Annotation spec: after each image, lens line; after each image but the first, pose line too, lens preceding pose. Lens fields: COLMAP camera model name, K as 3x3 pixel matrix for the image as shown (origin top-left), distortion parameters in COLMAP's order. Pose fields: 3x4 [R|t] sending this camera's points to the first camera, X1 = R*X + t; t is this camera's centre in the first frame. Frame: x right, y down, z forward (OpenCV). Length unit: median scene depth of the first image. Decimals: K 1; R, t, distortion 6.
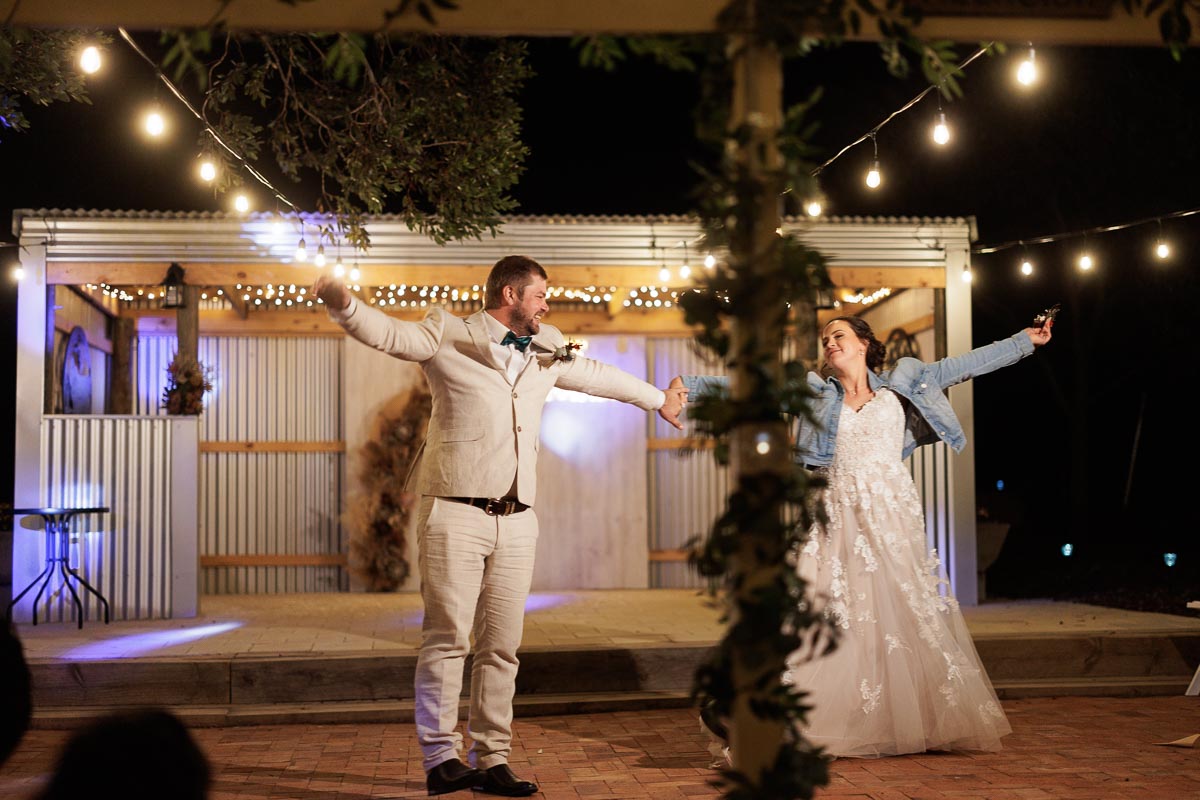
lens RADIAL K [[1713.0, 0, 601.4], [0, 1713.0, 399.4], [0, 0, 1]] dist [-0.127565, 0.000000]
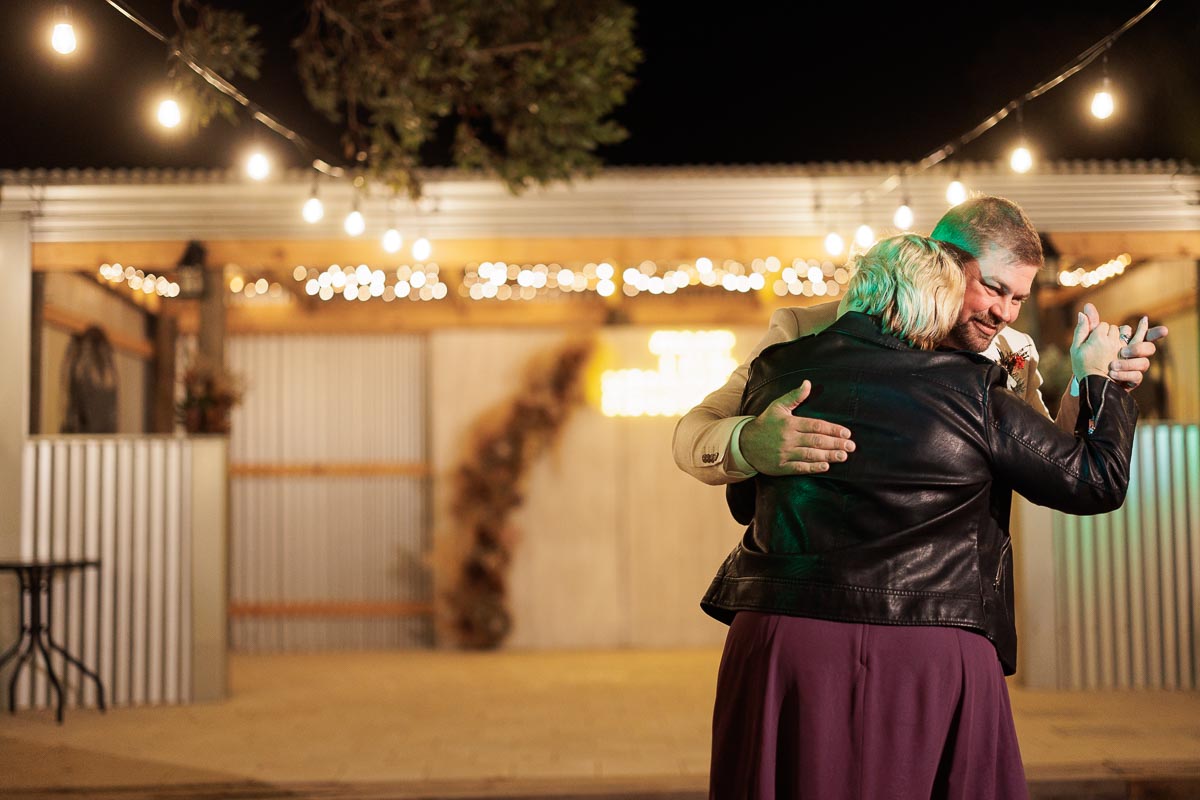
lens RADIAL K [[1713.0, 0, 598.1], [0, 1713.0, 402.6], [0, 0, 1]] dist [-0.127565, 0.000000]
pose [[0.995988, -0.006568, -0.089244, 0.000886], [0.006543, 0.999978, -0.000579, -0.003999], [0.089246, -0.000007, 0.996010, 0.244173]]
